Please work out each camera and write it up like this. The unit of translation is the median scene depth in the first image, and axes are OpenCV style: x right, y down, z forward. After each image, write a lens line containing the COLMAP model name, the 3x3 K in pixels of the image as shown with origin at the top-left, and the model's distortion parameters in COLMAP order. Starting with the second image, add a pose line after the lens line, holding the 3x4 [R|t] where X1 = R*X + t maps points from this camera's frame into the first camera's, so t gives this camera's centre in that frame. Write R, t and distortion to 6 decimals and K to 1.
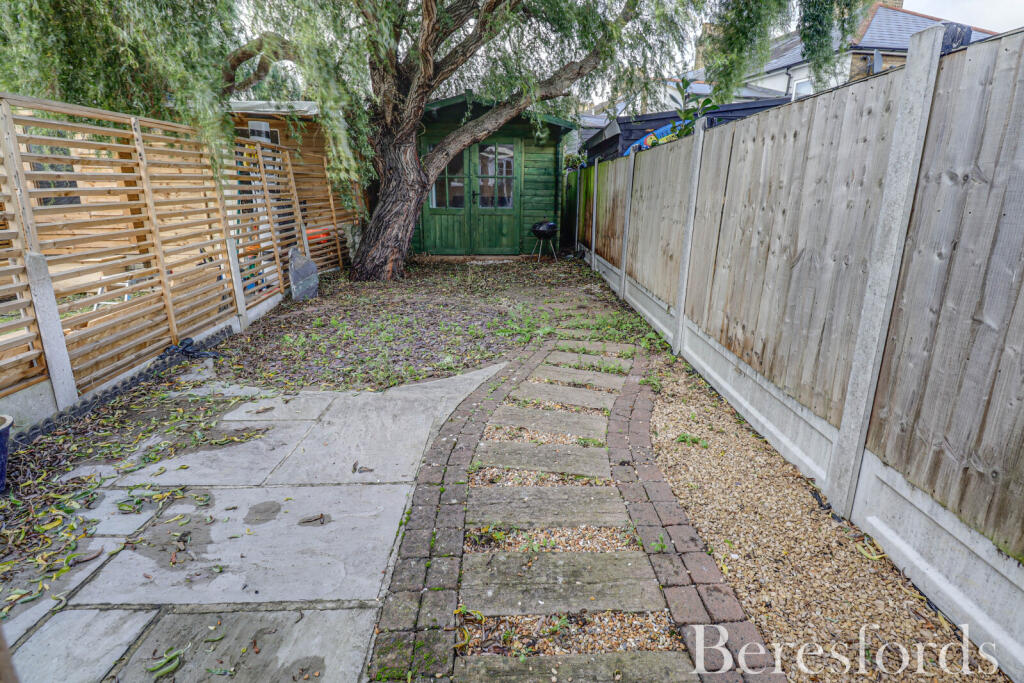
lens RADIAL K [[495.8, 0, 522.1], [0, 495.8, 323.2], [0, 0, 1]] dist [0.001367, -0.013775]
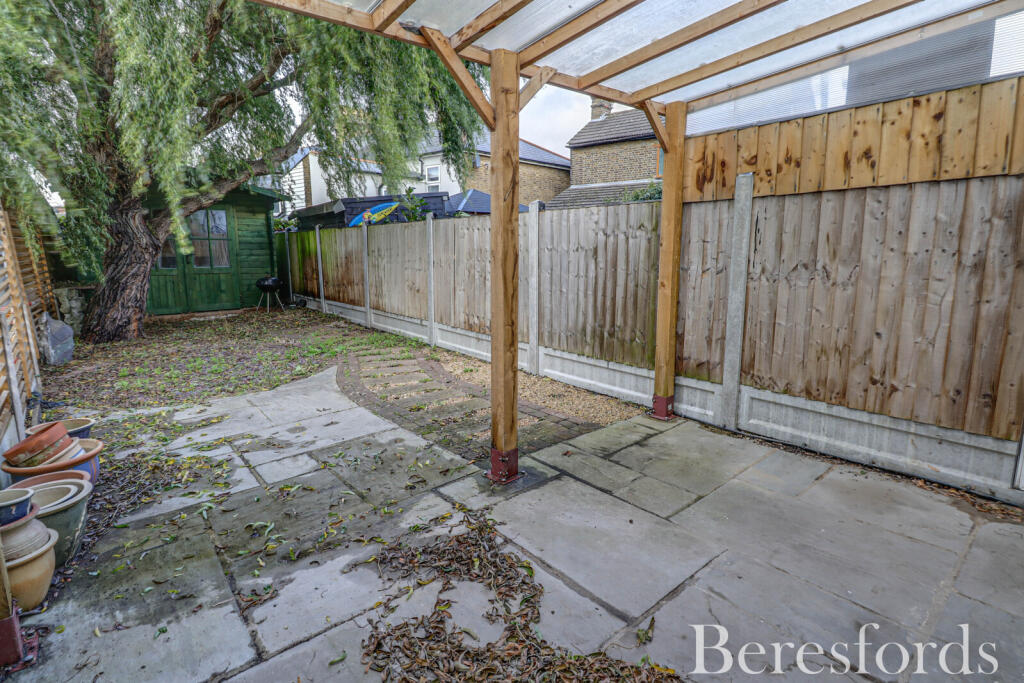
lens RADIAL K [[495.8, 0, 522.1], [0, 495.8, 323.2], [0, 0, 1]] dist [0.001367, -0.013775]
pose [[0.769915, -0.105139, 0.629426, -0.589799], [0.171058, 0.984240, -0.044832, 0.129939], [-0.614793, 0.142186, 0.775766, -0.589719]]
